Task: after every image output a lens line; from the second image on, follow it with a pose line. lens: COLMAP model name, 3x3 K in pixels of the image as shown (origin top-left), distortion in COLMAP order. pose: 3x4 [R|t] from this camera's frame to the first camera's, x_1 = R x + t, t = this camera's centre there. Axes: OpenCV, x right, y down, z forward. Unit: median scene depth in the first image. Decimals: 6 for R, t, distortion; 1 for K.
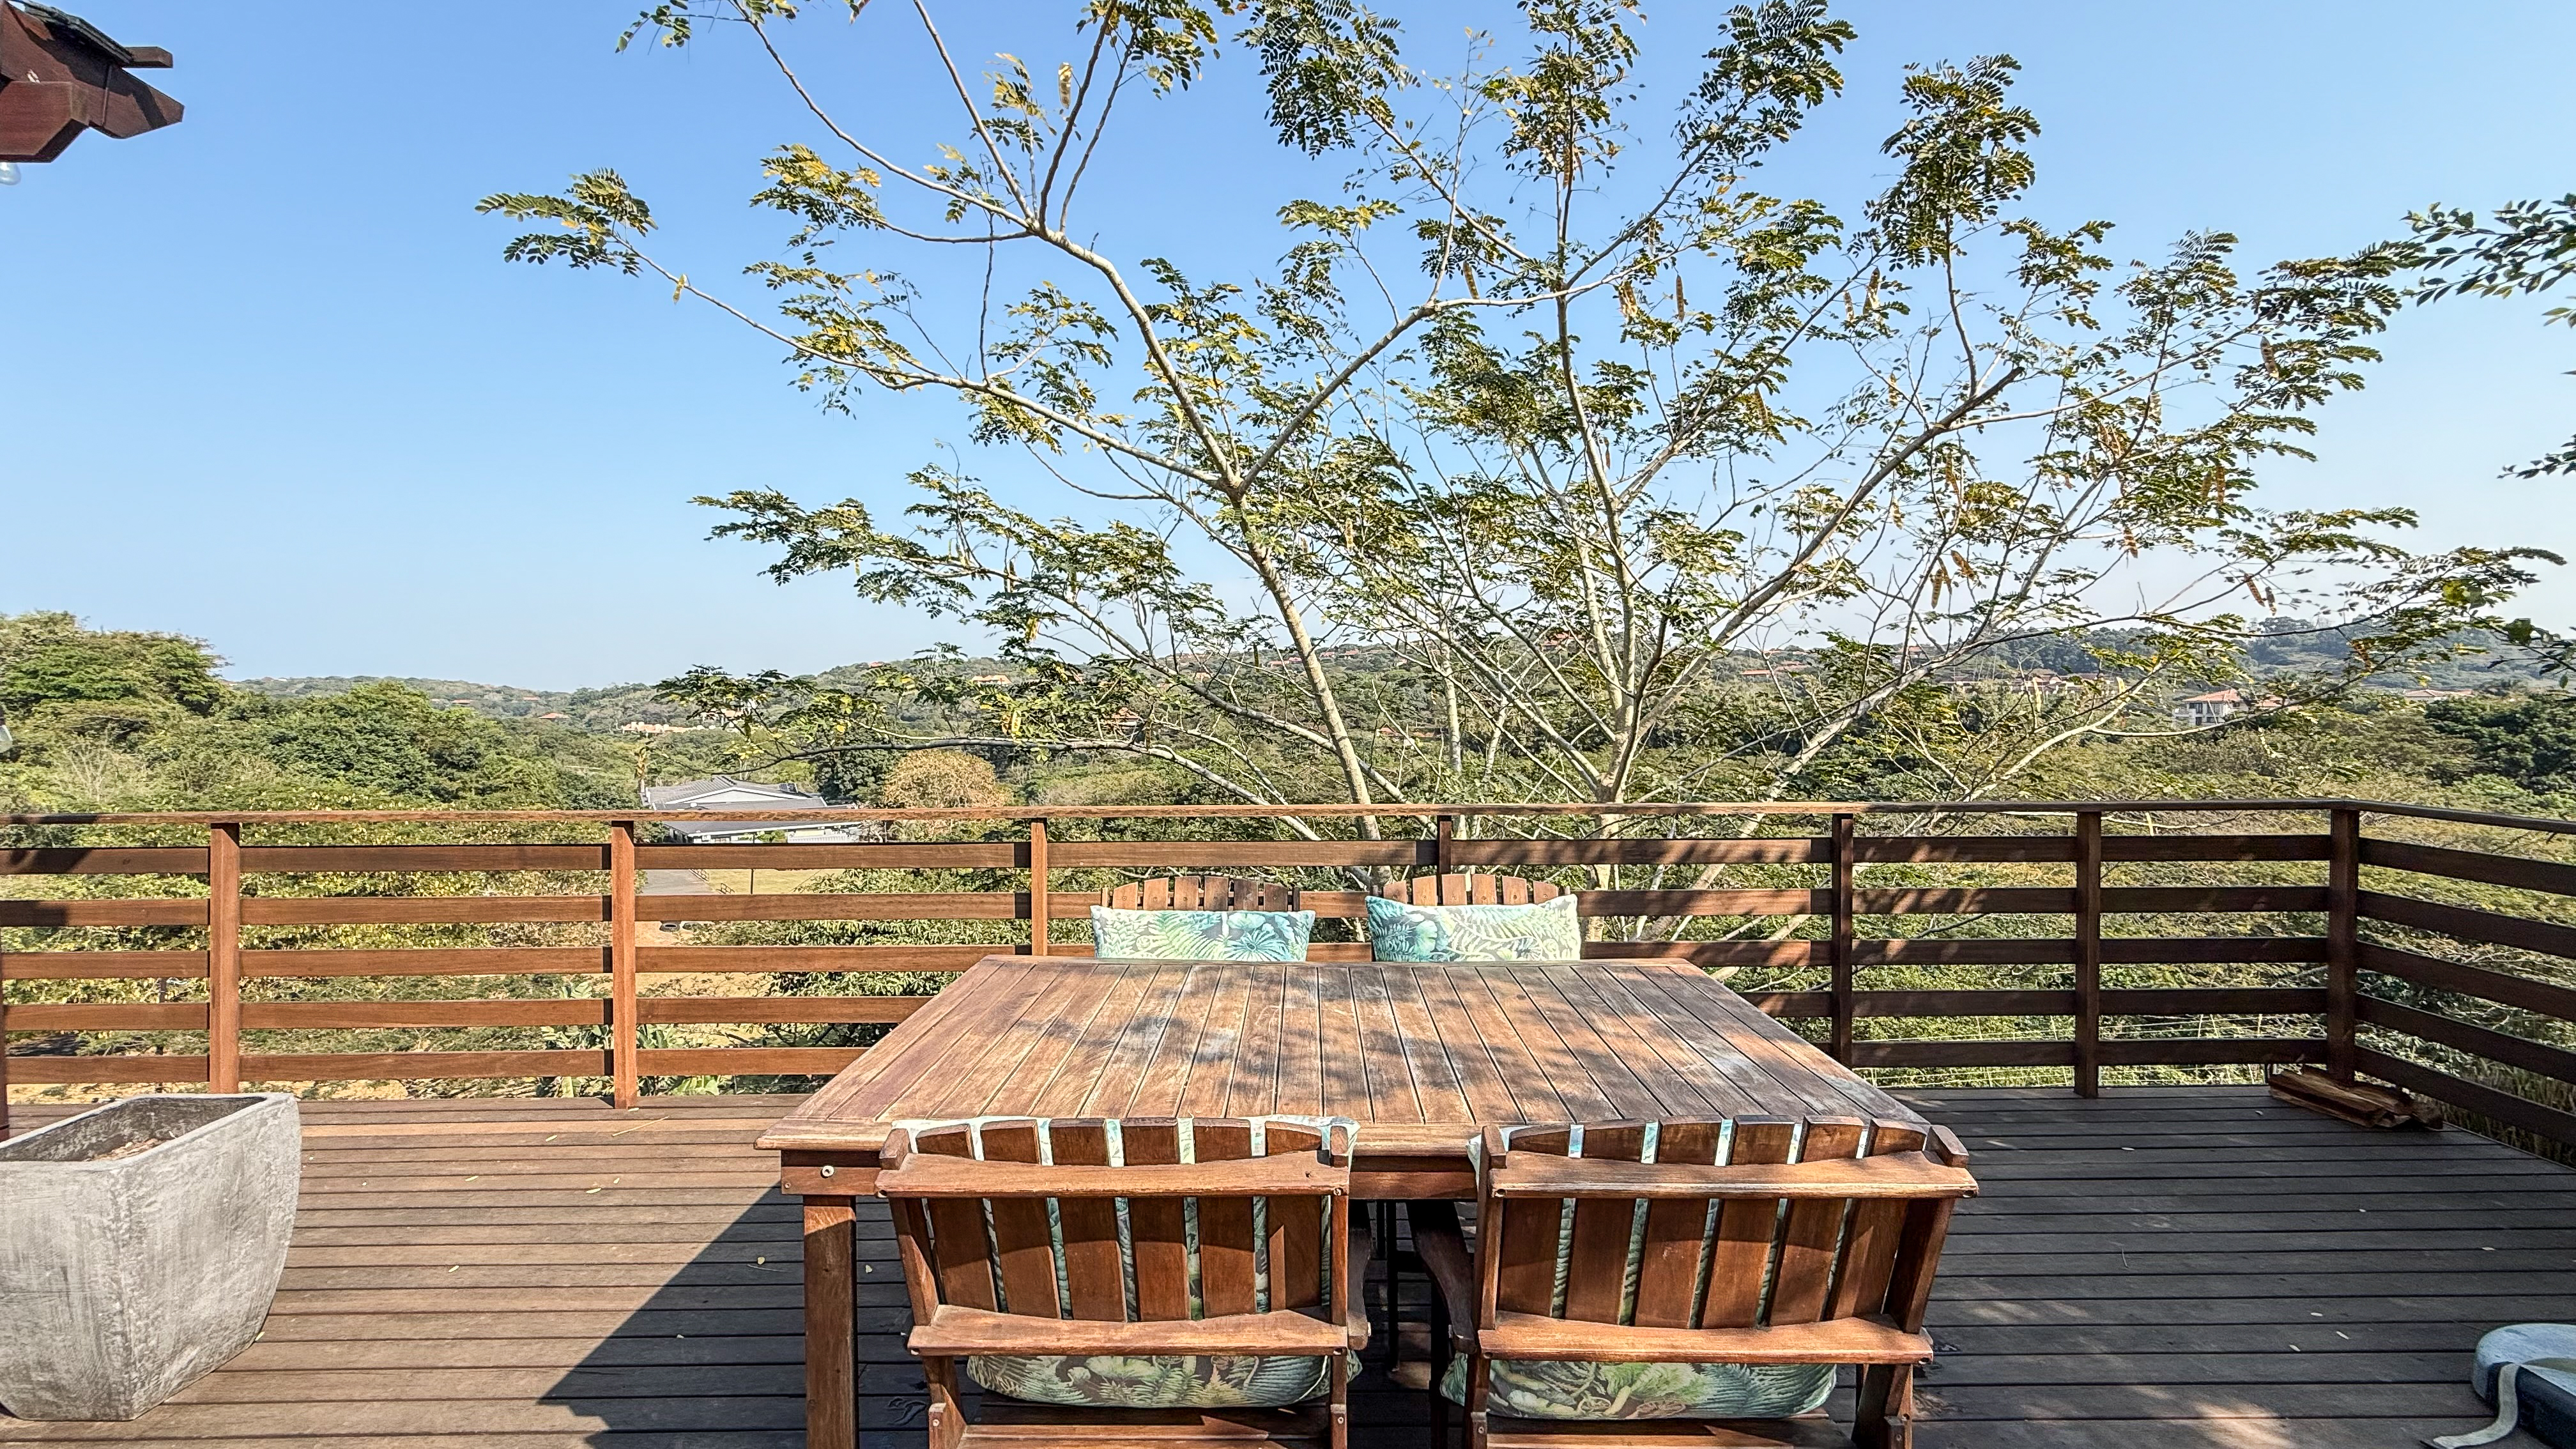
lens RADIAL K [[1035.3, 0, 1288.0], [0, 1035.3, 724.5], [0, 0, 1]] dist [0.001854, -0.000141]
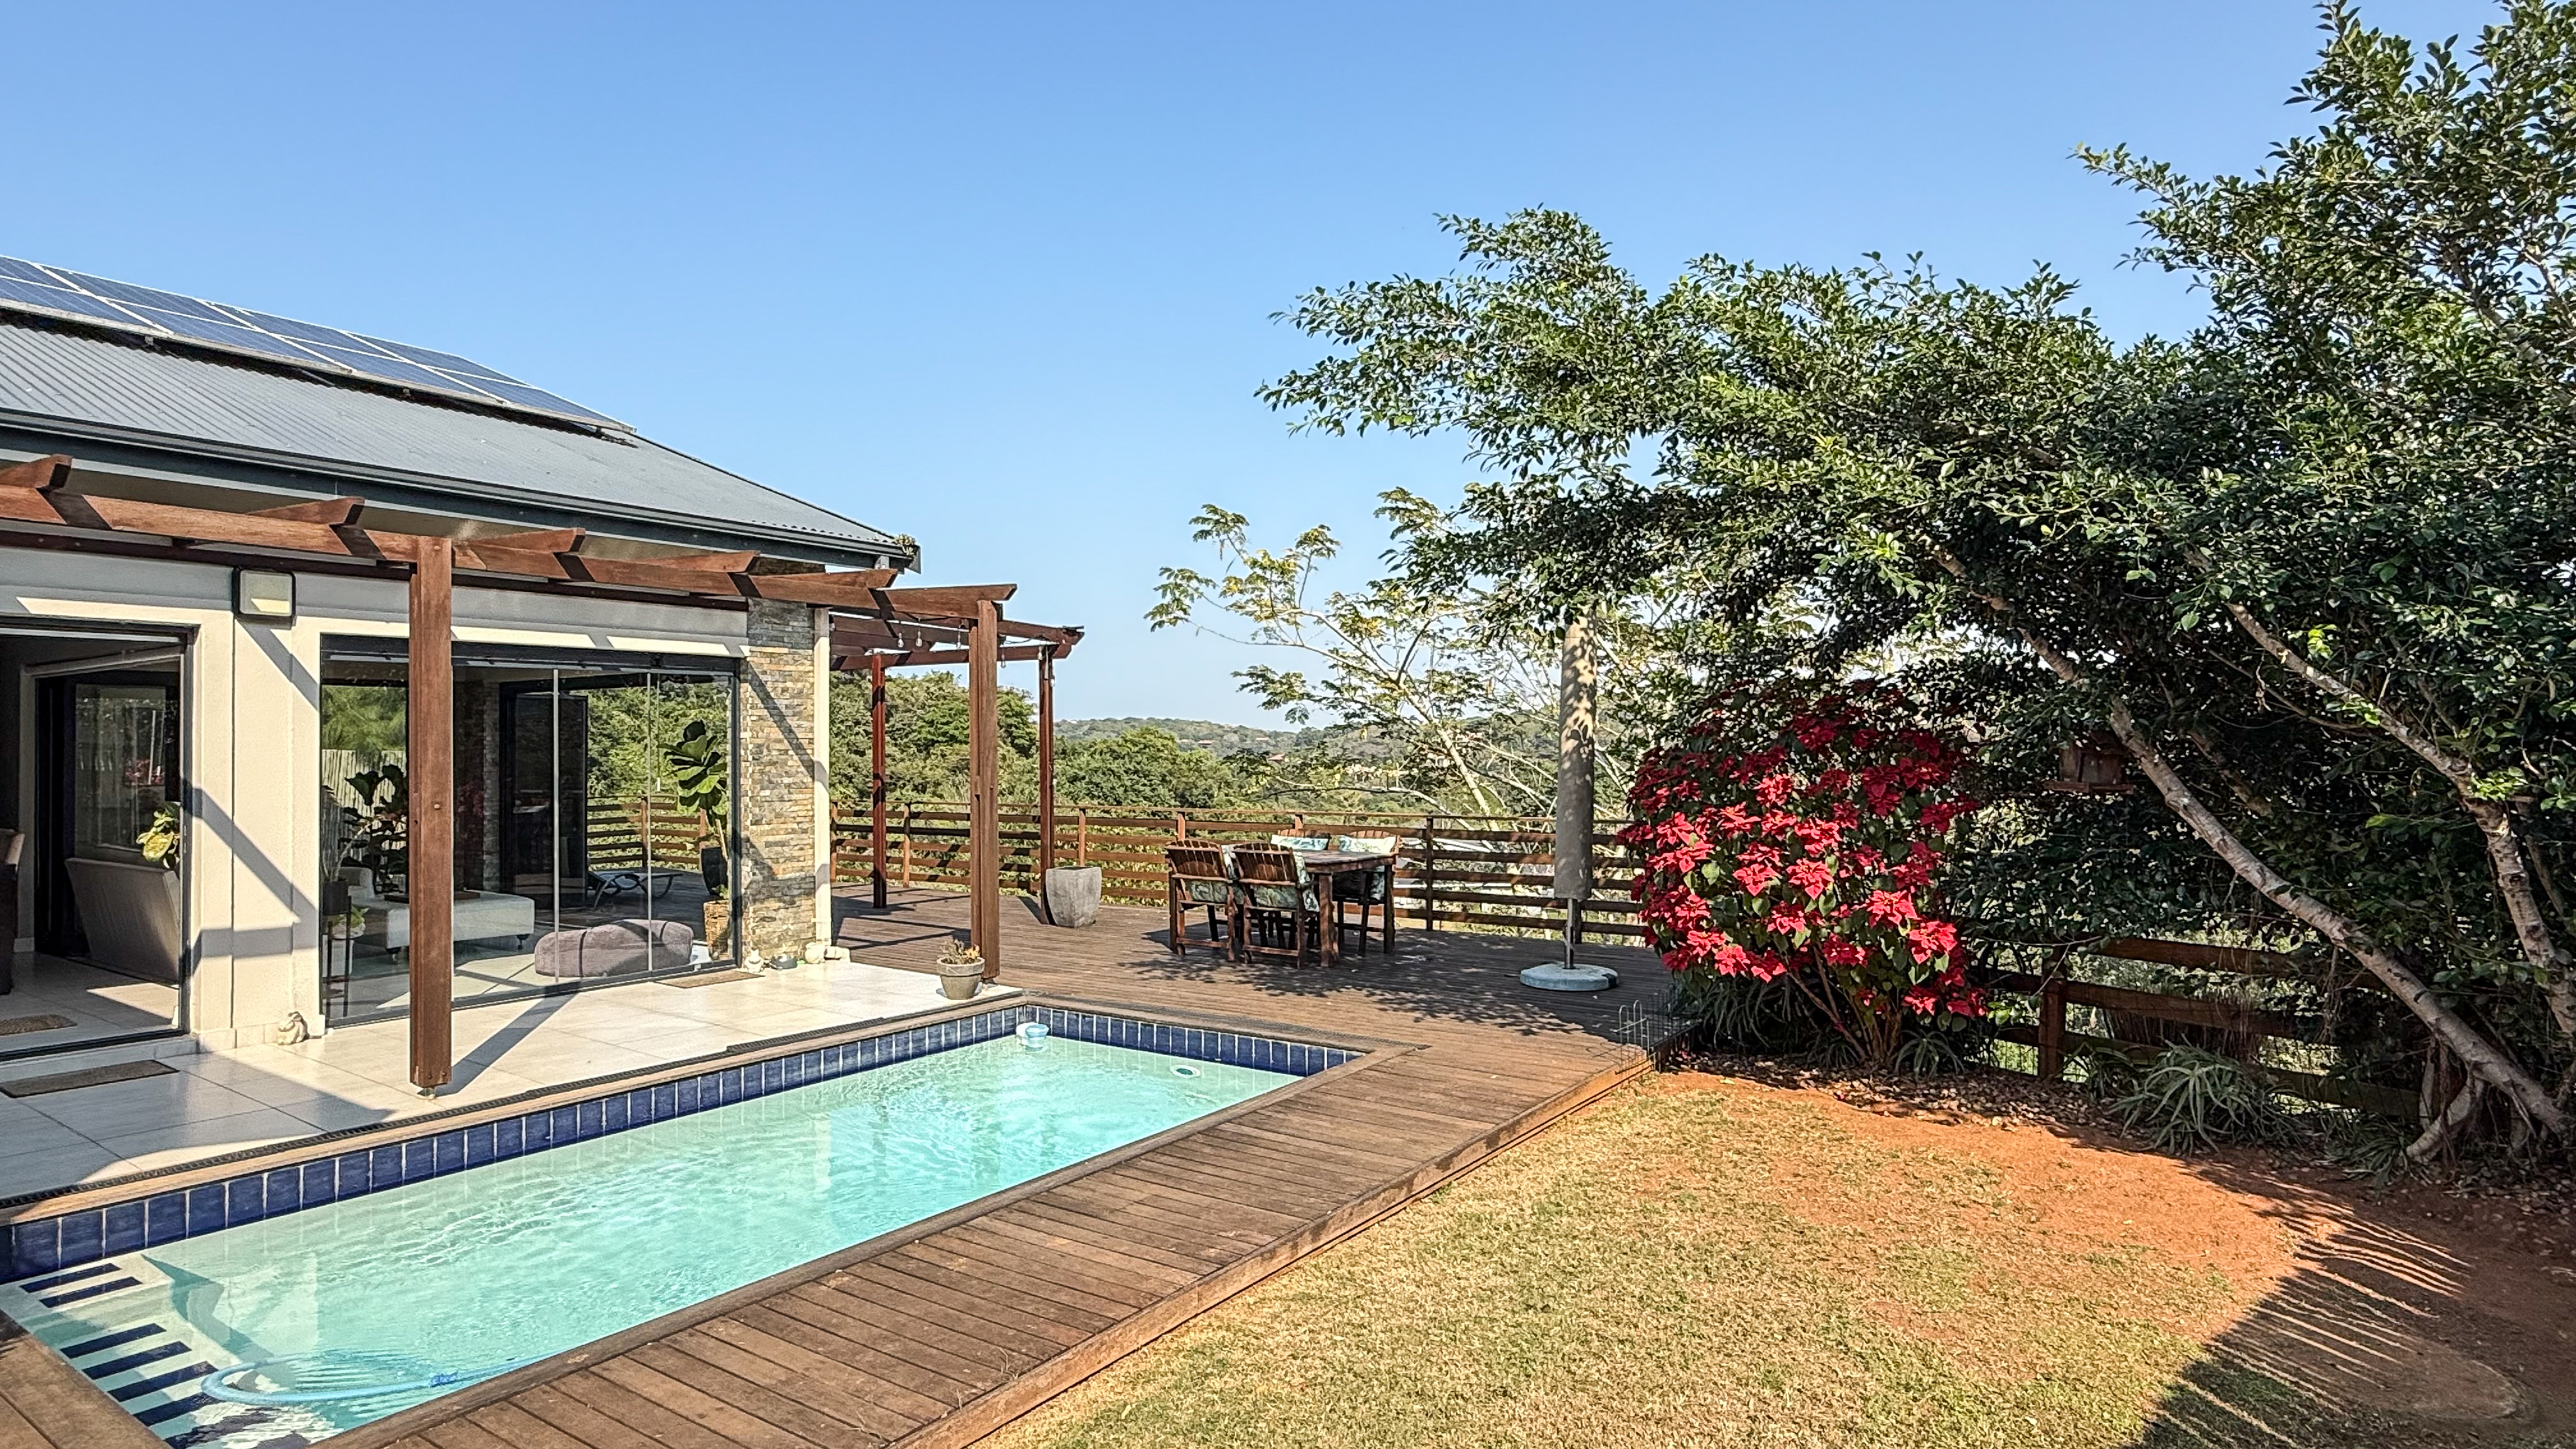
lens RADIAL K [[1365.0, 0, 1288.0], [0, 1365.0, 724.5], [0, 0, 1]] dist [-0.001526, -0.001011]
pose [[0.817481, -0.009336, -0.575880, 0.079927], [-0.009901, 0.999493, -0.030259, -0.001822], [0.575871, 0.030439, 0.816974, -0.086584]]
